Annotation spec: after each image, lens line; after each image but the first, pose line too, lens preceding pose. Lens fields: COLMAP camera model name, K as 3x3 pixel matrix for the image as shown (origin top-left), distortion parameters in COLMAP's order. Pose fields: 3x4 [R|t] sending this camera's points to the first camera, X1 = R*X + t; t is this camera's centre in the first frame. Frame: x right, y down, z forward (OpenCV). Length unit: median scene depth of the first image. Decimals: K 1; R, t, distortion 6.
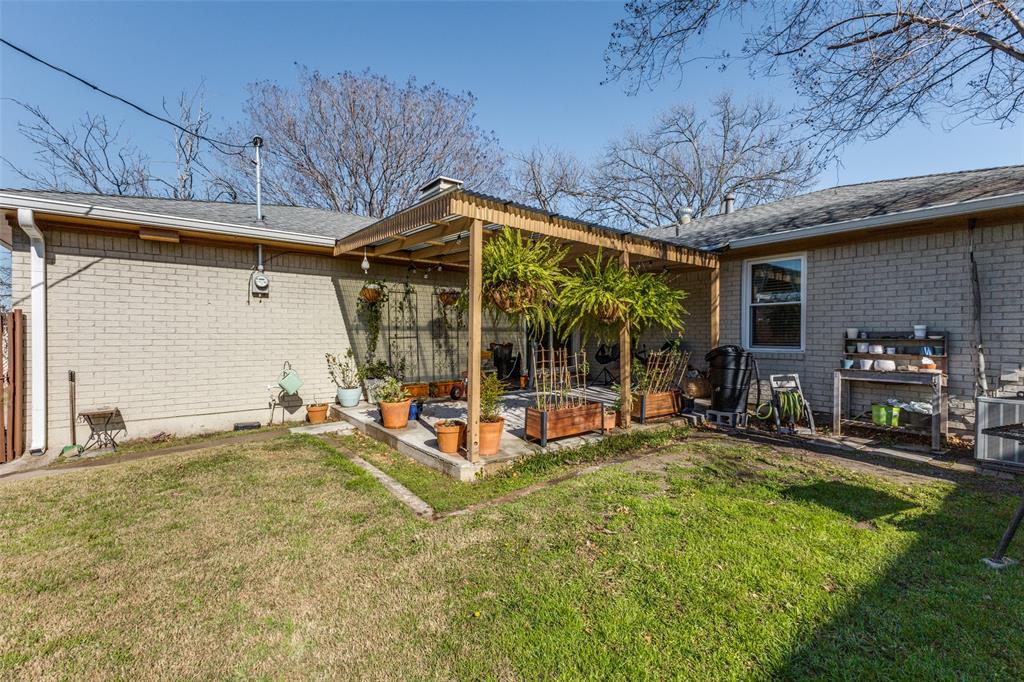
lens RADIAL K [[442.6, 0, 512.1], [0, 442.6, 337.2], [0, 0, 1]] dist [0.012469, -0.000859]
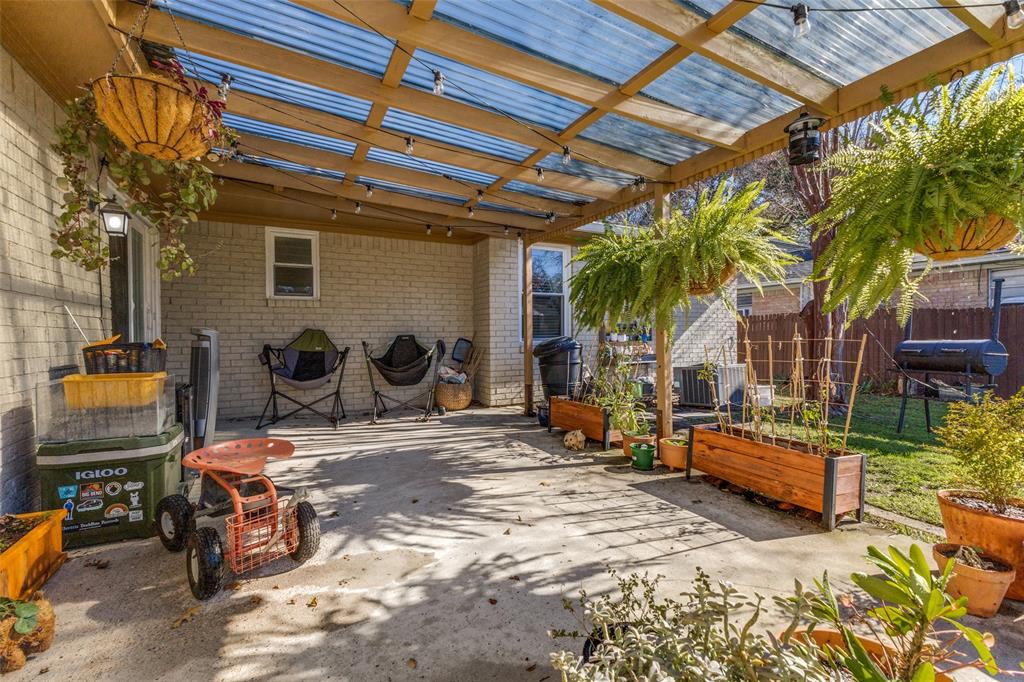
lens RADIAL K [[442.6, 0, 512.6], [0, 442.6, 339.3], [0, 0, 1]] dist [0.012469, -0.000859]
pose [[0.194124, -0.008188, 0.980943, -0.415271], [0.014806, 0.999876, 0.005416, 0.018766], [-0.980865, 0.013473, 0.194222, 1.033301]]
